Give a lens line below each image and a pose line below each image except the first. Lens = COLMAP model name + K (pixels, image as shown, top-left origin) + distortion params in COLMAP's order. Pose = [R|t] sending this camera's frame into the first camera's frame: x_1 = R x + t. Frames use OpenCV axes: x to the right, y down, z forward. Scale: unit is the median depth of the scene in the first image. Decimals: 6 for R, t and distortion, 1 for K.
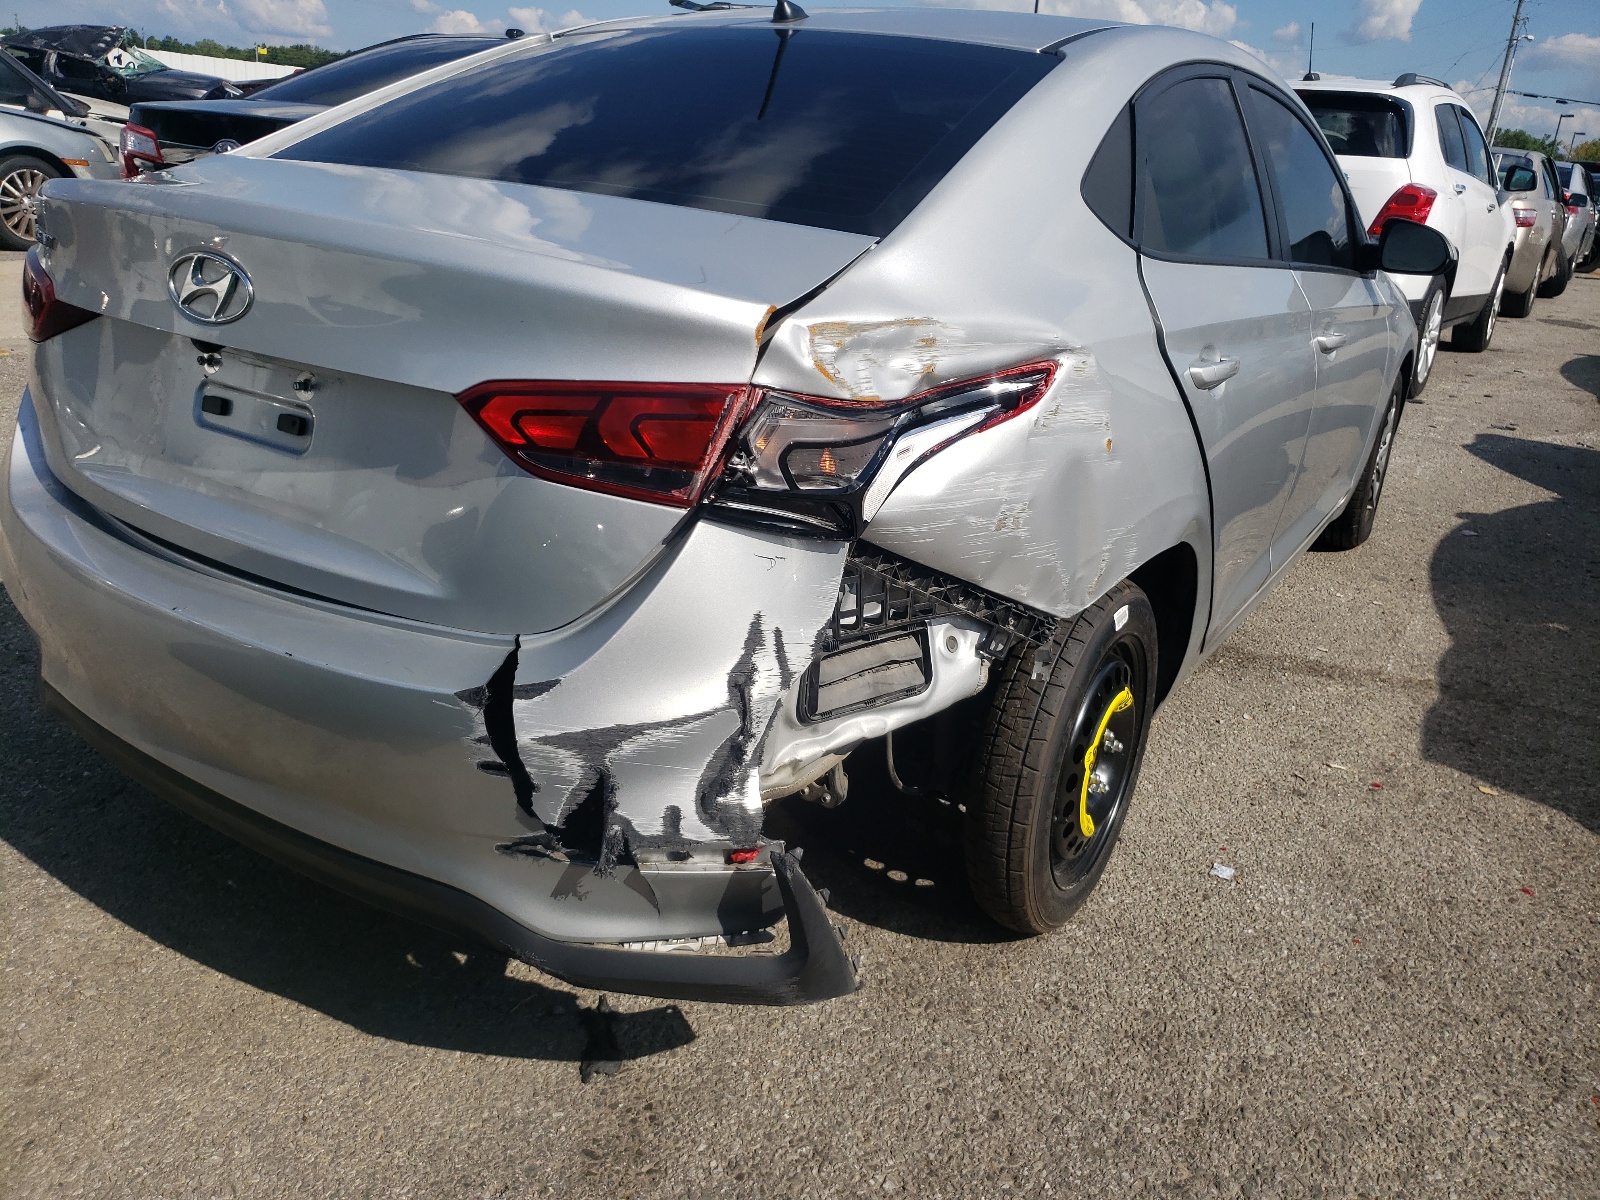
lens RADIAL K [[1223.9, 0, 800.0], [0, 1223.9, 600.0], [0, 0, 1]] dist [0.084286, -0.101917]
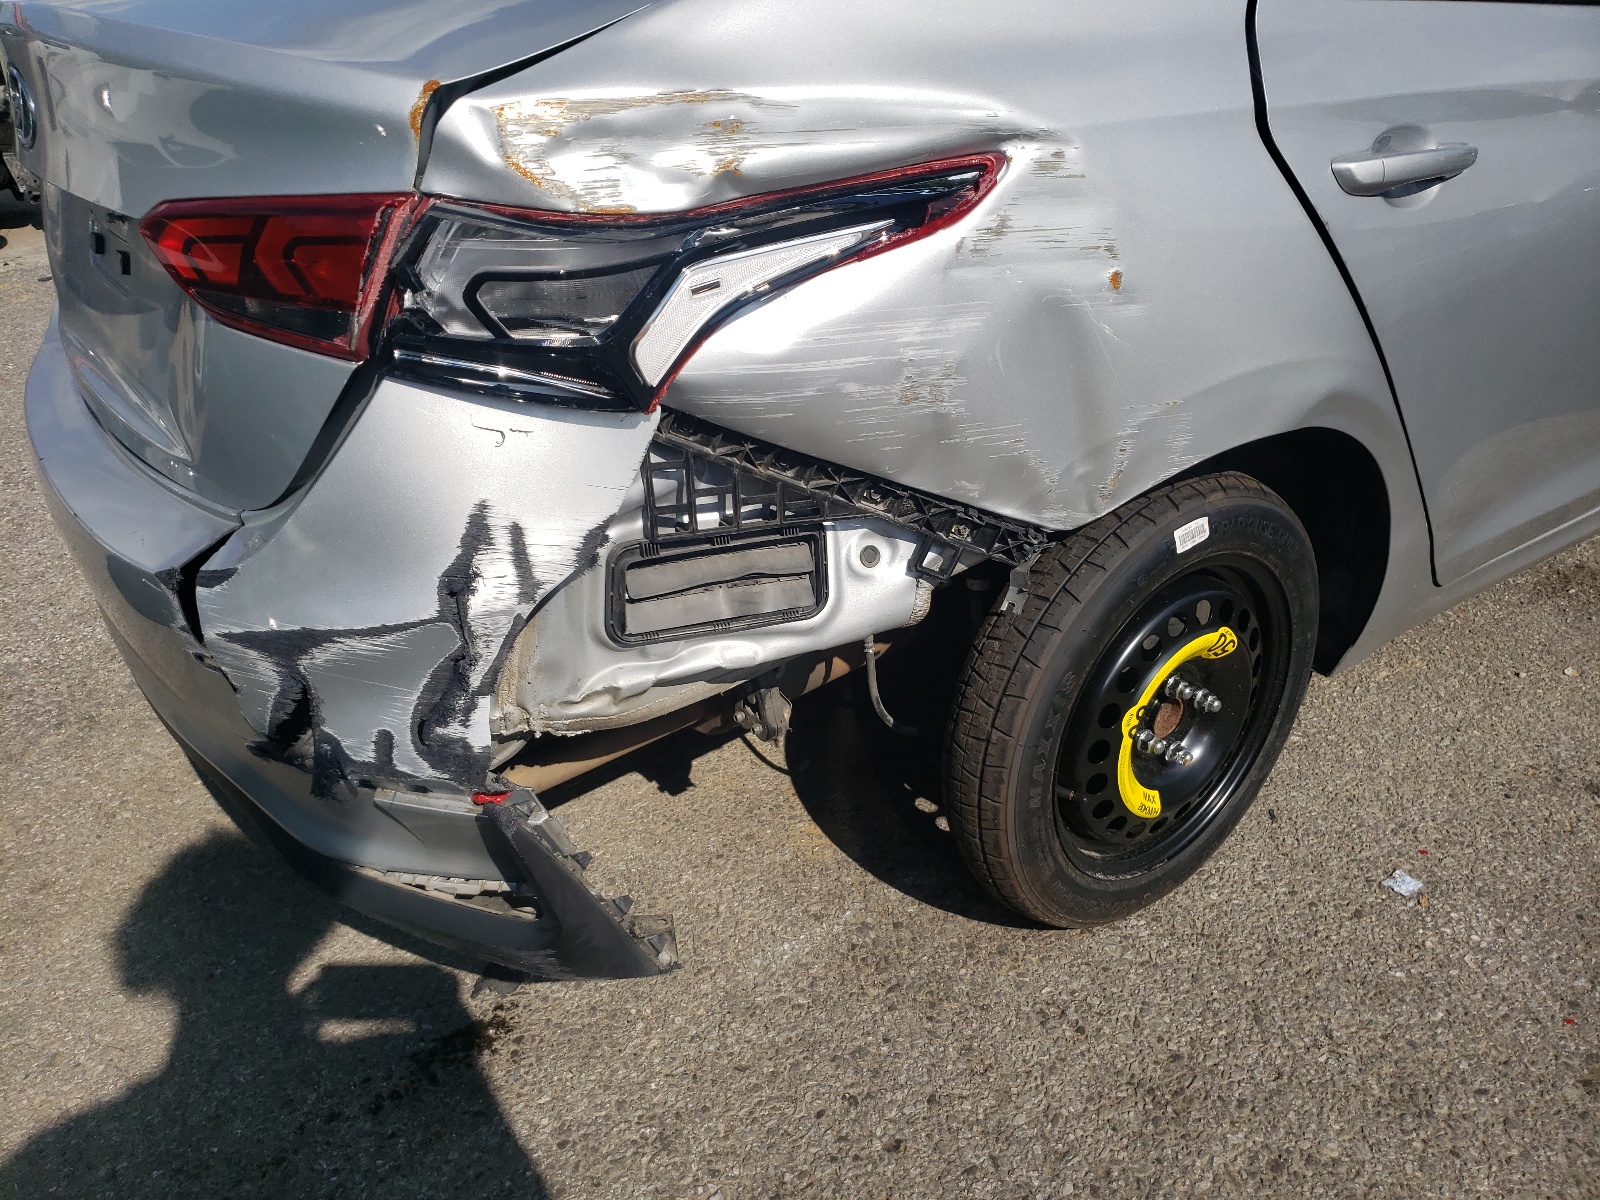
lens RADIAL K [[1210.7, 0, 799.6], [0, 1210.7, 620.0], [0, 0, 1]] dist [0.034487, 0.007527]
pose [[0.922135, 0.098455, -0.374131, 0.382939], [-0.047562, 0.988590, 0.142926, -0.030280], [0.383934, -0.114002, 0.916296, 0.312307]]
